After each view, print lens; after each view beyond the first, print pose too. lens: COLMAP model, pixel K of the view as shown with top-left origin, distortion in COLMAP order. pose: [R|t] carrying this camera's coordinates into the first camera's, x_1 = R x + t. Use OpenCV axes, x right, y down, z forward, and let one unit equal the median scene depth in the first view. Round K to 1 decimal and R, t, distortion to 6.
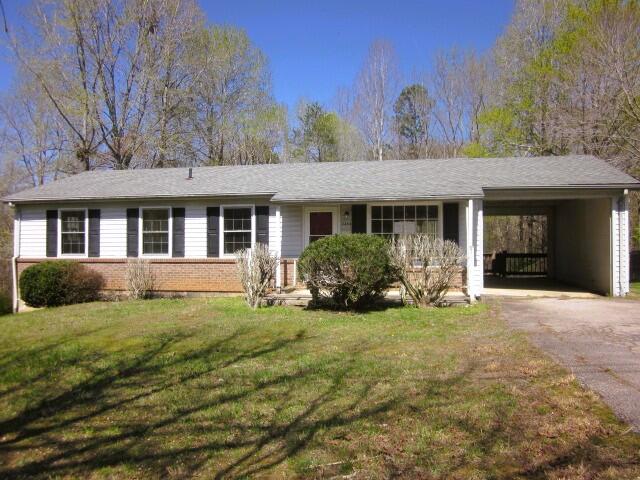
lens RADIAL K [[544.2, 0, 322.6], [0, 544.2, 236.5], [0, 0, 1]] dist [-0.011256, -0.013652]
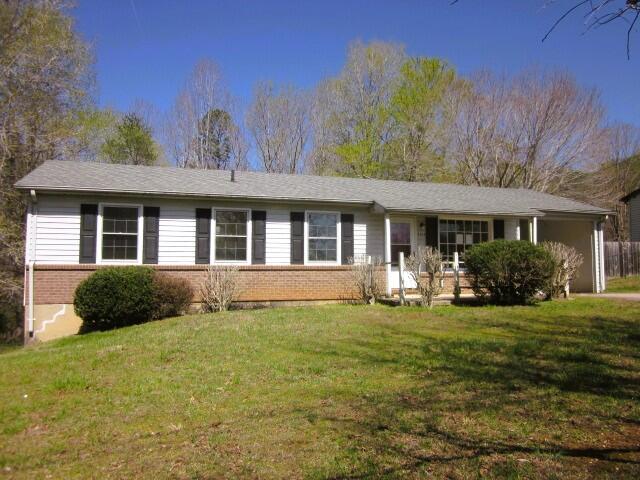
lens RADIAL K [[544.2, 0, 322.6], [0, 544.2, 236.5], [0, 0, 1]] dist [-0.011256, -0.013652]
pose [[0.861392, 0.027784, 0.507180, -0.640888], [-0.022726, 0.999611, -0.016163, 0.003672], [-0.507432, 0.002396, 0.861688, 0.149808]]
